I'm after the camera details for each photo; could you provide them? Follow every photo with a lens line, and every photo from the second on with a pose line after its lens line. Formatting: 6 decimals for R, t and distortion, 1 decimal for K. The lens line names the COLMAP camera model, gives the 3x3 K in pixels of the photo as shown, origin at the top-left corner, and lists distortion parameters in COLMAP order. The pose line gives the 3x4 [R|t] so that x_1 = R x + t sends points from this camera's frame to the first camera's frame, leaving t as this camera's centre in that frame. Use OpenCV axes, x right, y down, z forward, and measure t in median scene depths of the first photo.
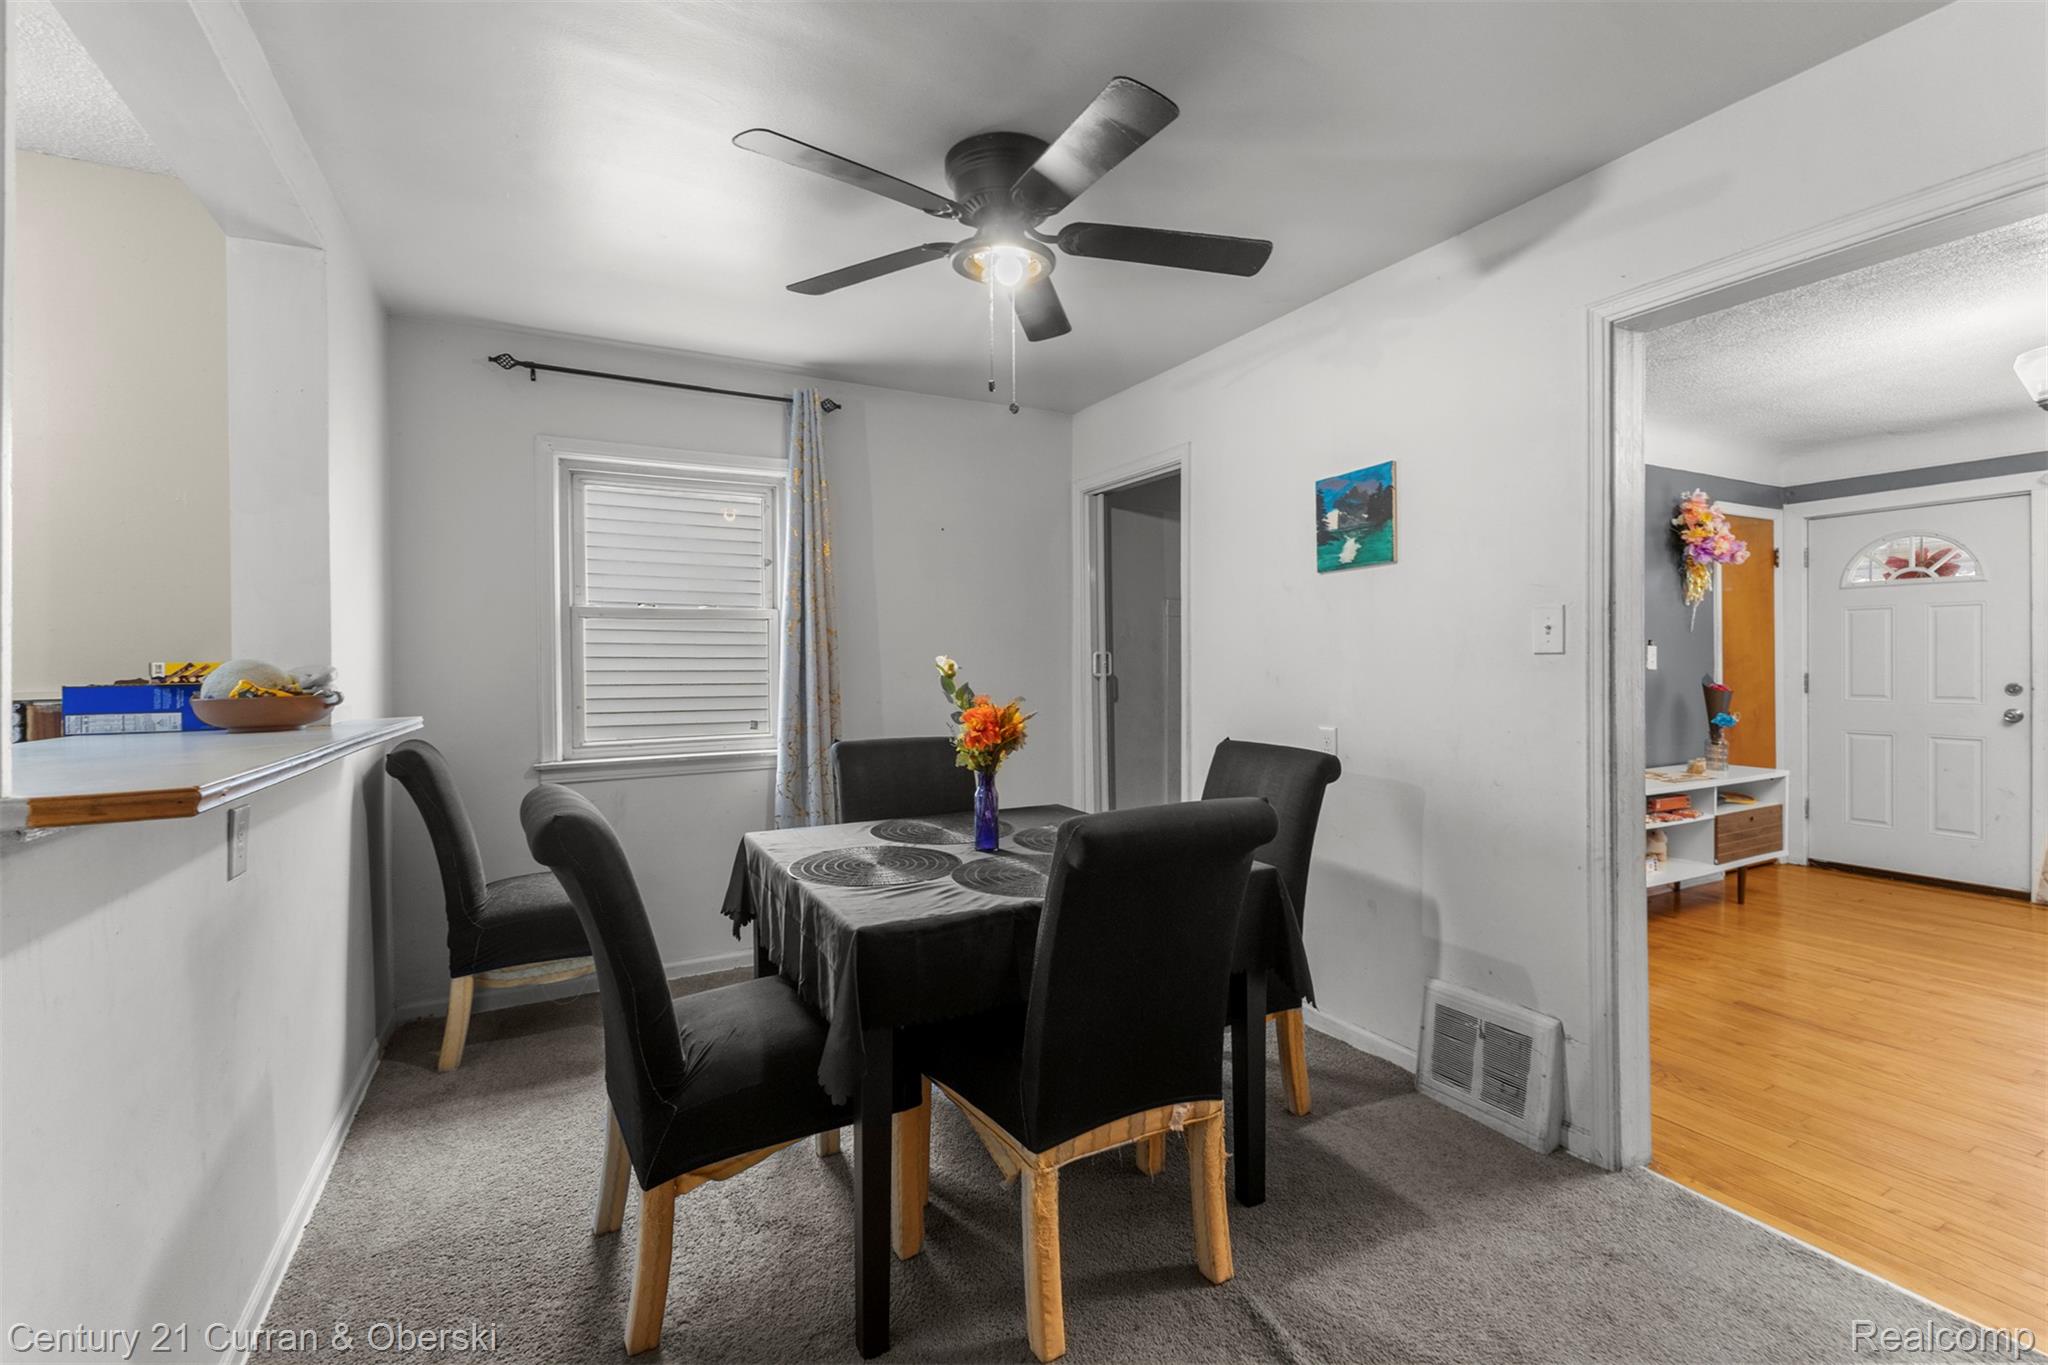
lens RADIAL K [[883.5, 0, 1035.8], [0, 883.5, 666.4], [0, 0, 1]] dist [0.011821, -0.003733]
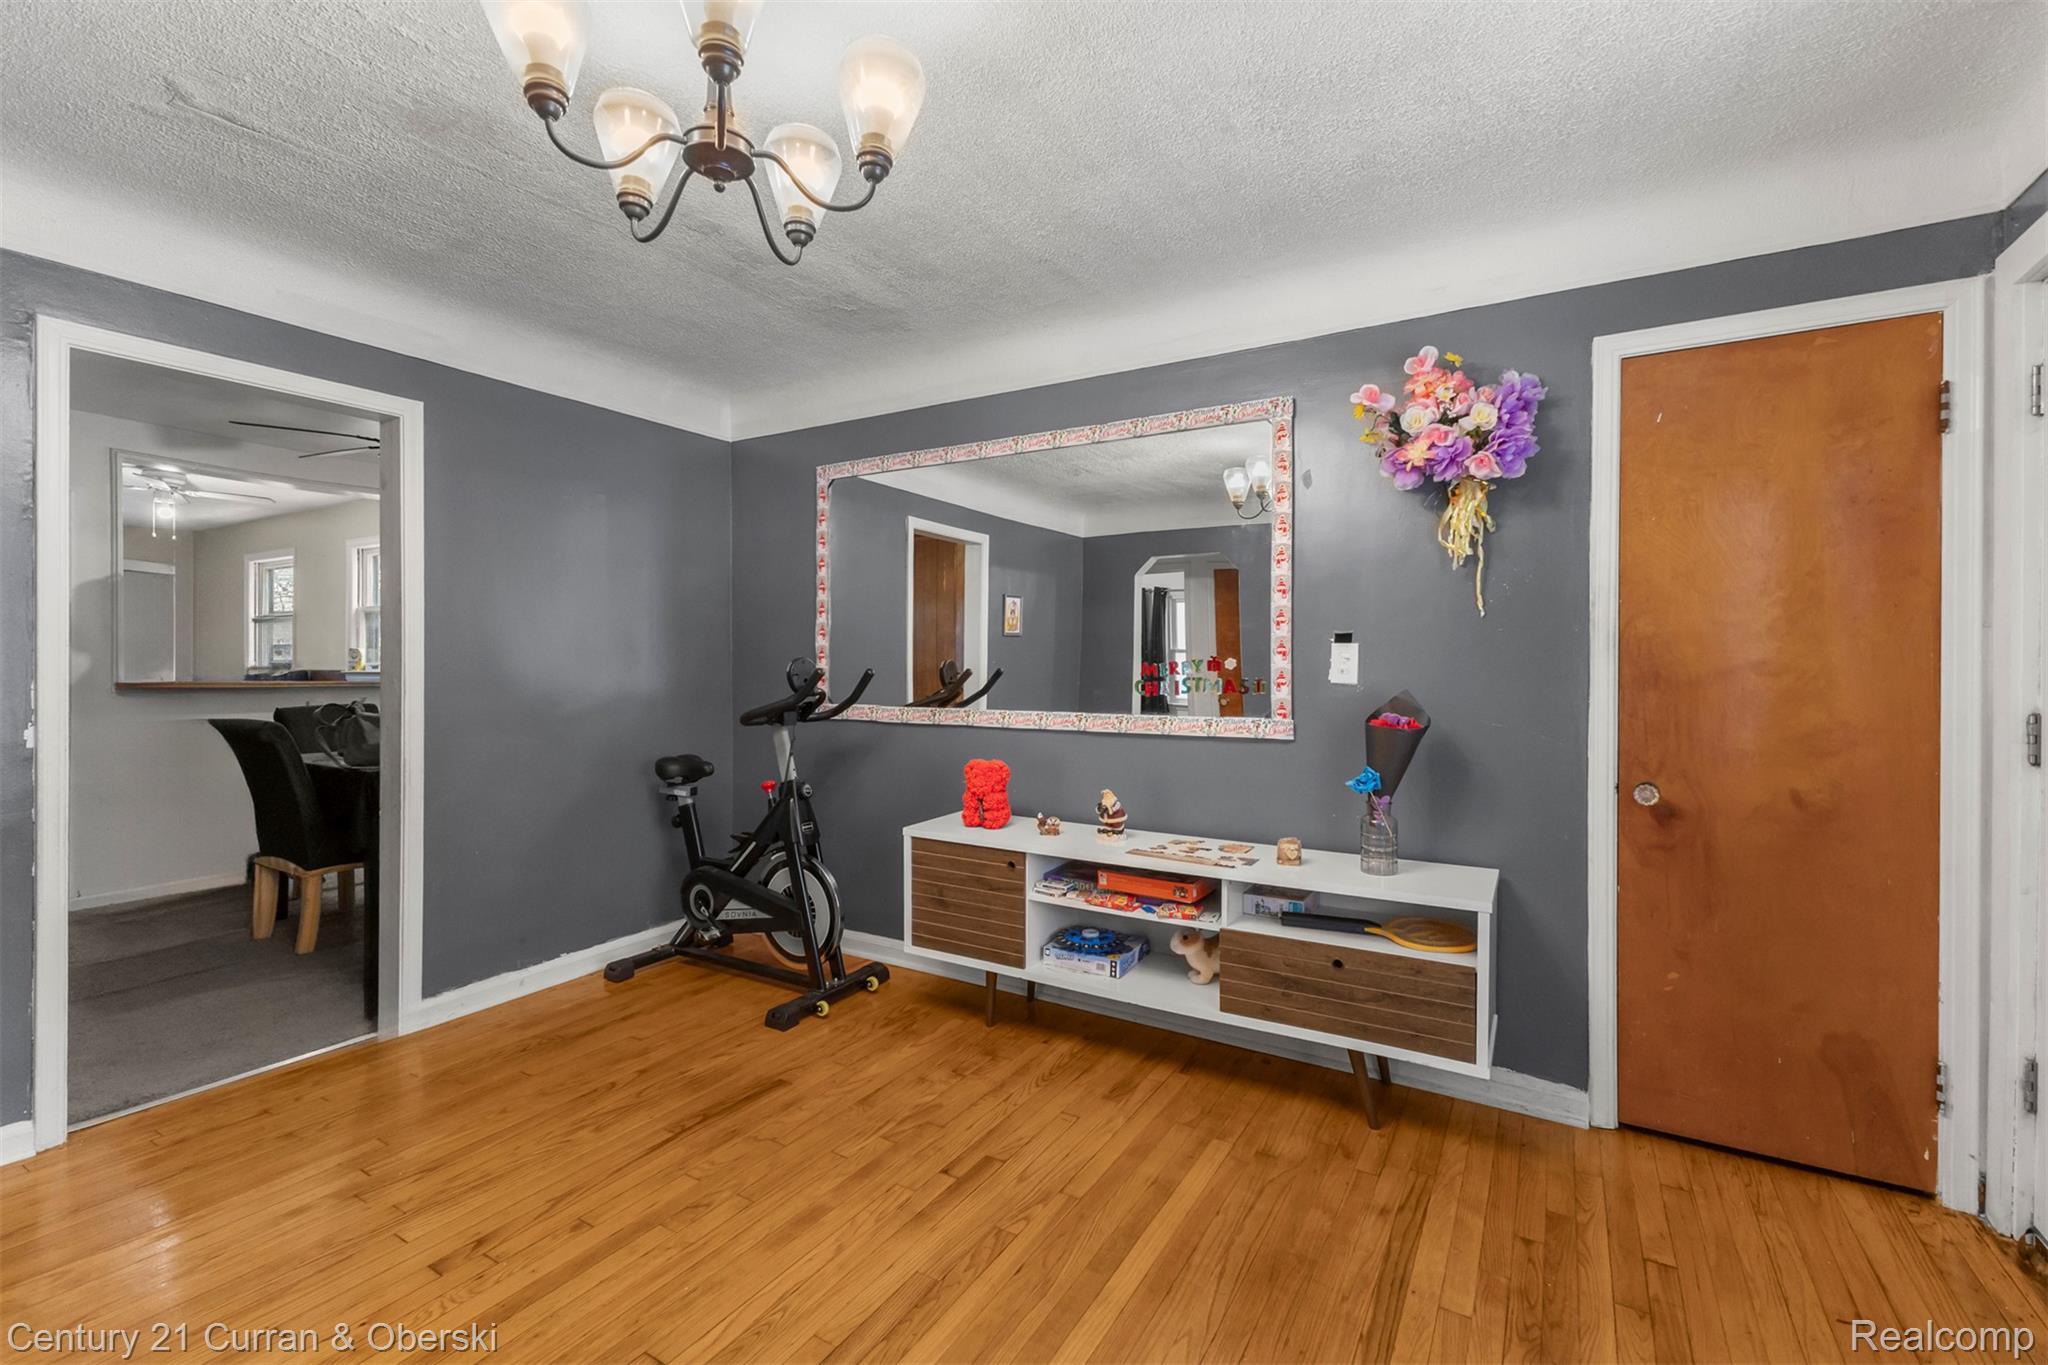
lens RADIAL K [[883.5, 0, 1024.5], [0, 883.5, 668.0], [0, 0, 1]] dist [0.011821, -0.003733]
pose [[0.511319, 0.018289, -0.859197, 1.416302], [-0.009716, 0.999833, 0.015500, -0.018133], [0.859336, 0.000423, 0.511411, 0.681455]]
